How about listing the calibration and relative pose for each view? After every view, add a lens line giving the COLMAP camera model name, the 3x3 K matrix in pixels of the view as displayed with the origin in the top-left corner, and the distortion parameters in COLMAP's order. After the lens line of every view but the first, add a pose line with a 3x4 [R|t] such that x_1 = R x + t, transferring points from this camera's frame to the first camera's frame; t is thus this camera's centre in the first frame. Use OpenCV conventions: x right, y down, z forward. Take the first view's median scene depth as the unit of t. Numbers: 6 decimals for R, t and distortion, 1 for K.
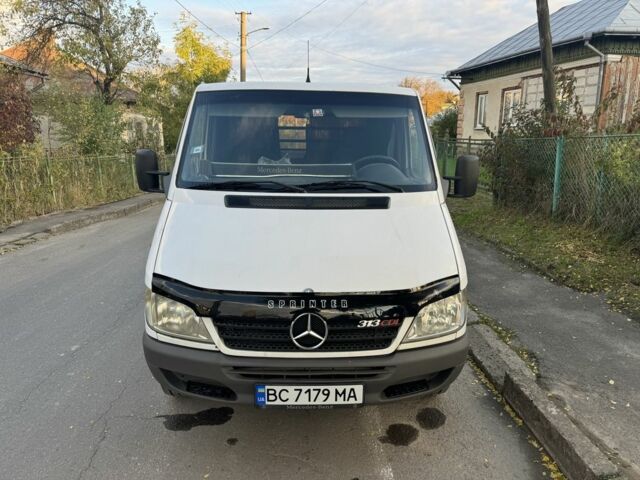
lens RADIAL K [[445.3, 0, 322.3], [0, 445.3, 239.4], [0, 0, 1]] dist [0.063436, -0.085307]
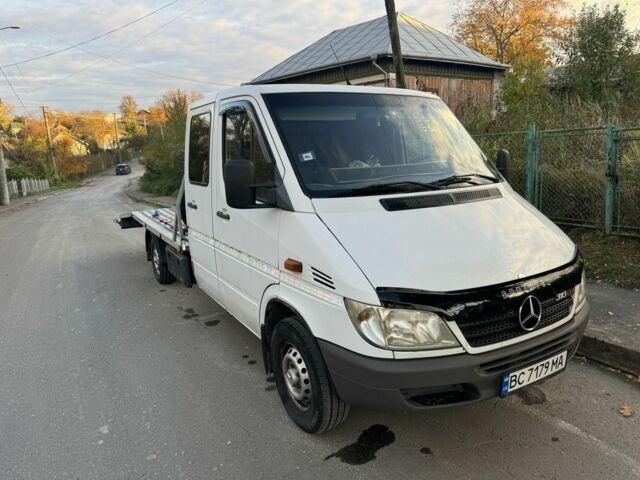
lens RADIAL K [[445.3, 0, 322.3], [0, 445.3, 239.4], [0, 0, 1]] dist [0.063436, -0.085307]
pose [[0.877263, -0.131901, 0.461533, -0.775348], [0.143288, 0.989626, 0.010468, -0.042049], [-0.458125, 0.056949, 0.887061, 0.217545]]
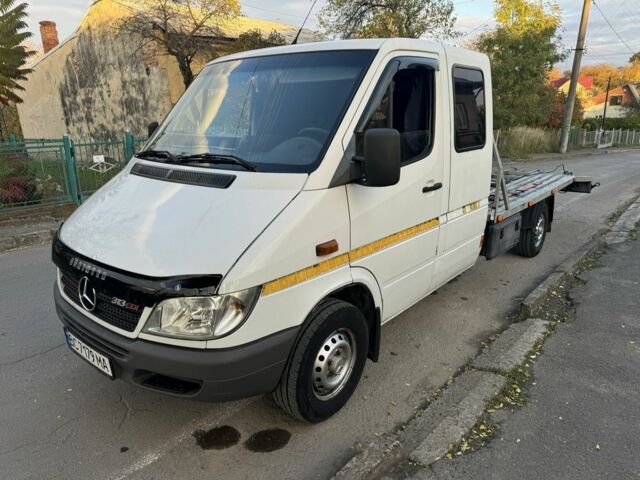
lens RADIAL K [[445.3, 0, 322.3], [0, 445.3, 239.4], [0, 0, 1]] dist [0.063436, -0.085307]
pose [[0.742685, 0.163177, -0.649456, 0.875633], [-0.124081, 0.986595, 0.105991, -0.087385], [0.658045, 0.001867, 0.752976, 0.461249]]
